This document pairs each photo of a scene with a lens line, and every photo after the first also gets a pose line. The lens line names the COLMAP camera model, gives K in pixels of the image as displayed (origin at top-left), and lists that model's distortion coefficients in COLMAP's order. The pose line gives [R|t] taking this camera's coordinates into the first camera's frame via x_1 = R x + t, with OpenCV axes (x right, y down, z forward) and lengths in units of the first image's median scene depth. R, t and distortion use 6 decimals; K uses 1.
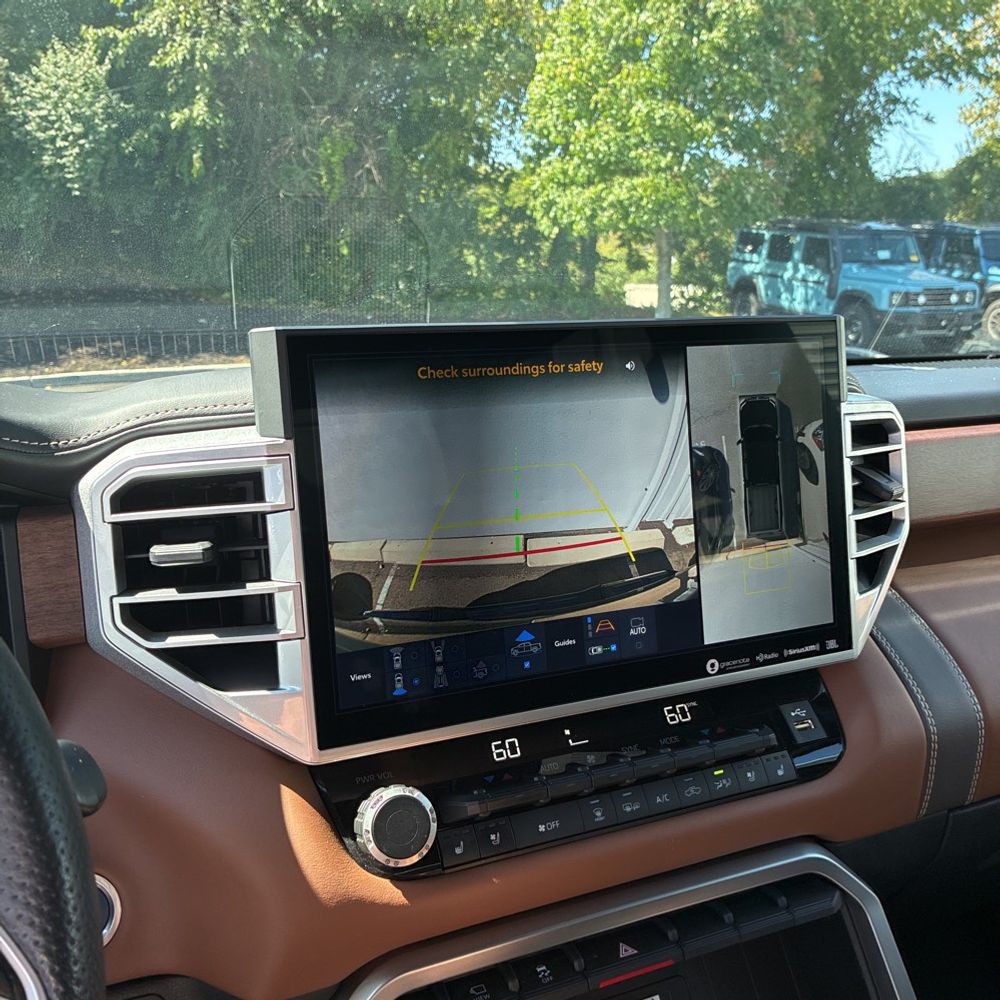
lens RADIAL K [[957.8, 0, 500.0], [0, 957.8, 500.0], [0, 0, 1]] dist [-0.069944, 0.180020]
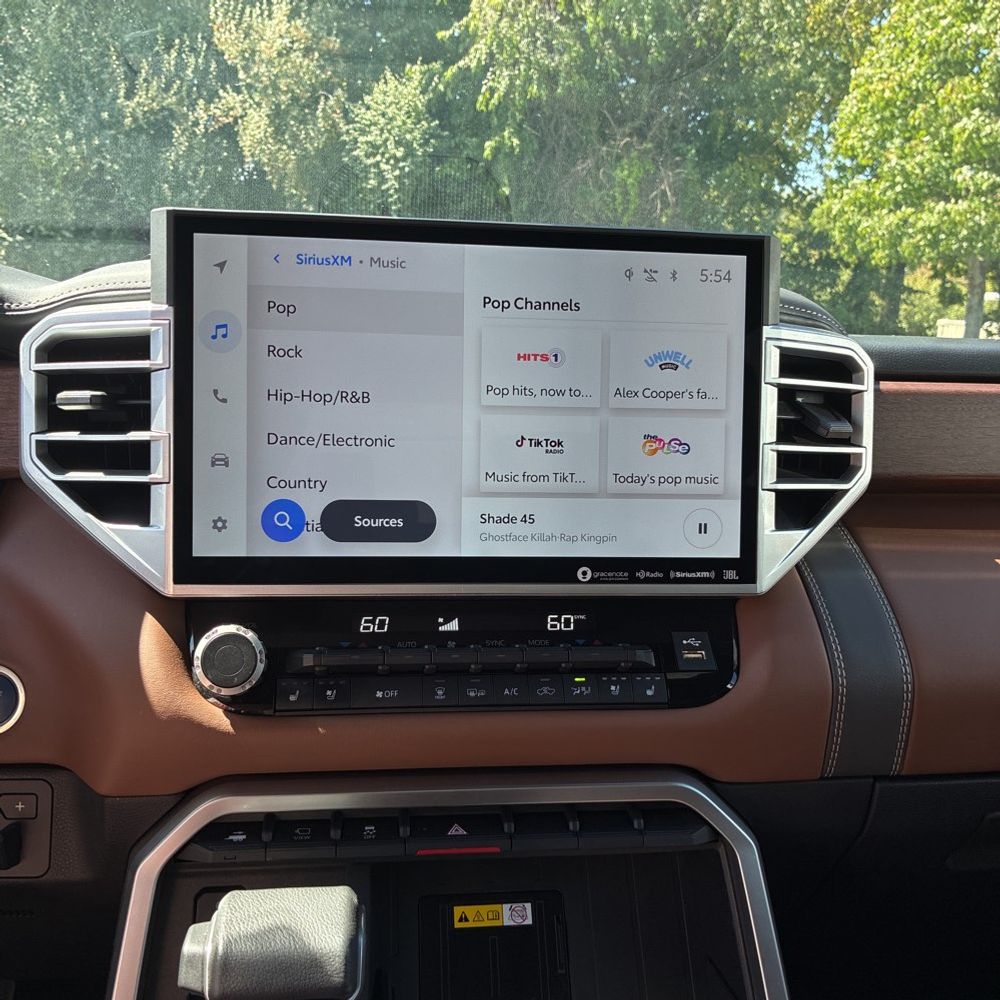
lens RADIAL K [[951.5, 0, 500.0], [0, 951.5, 500.0], [0, 0, 1]] dist [0.012803, 0.009691]
pose [[0.961681, 0.093332, -0.257798, 0.430564], [-0.097843, 0.995191, -0.004696, 0.121597], [0.256119, 0.029739, 0.966188, 0.001553]]
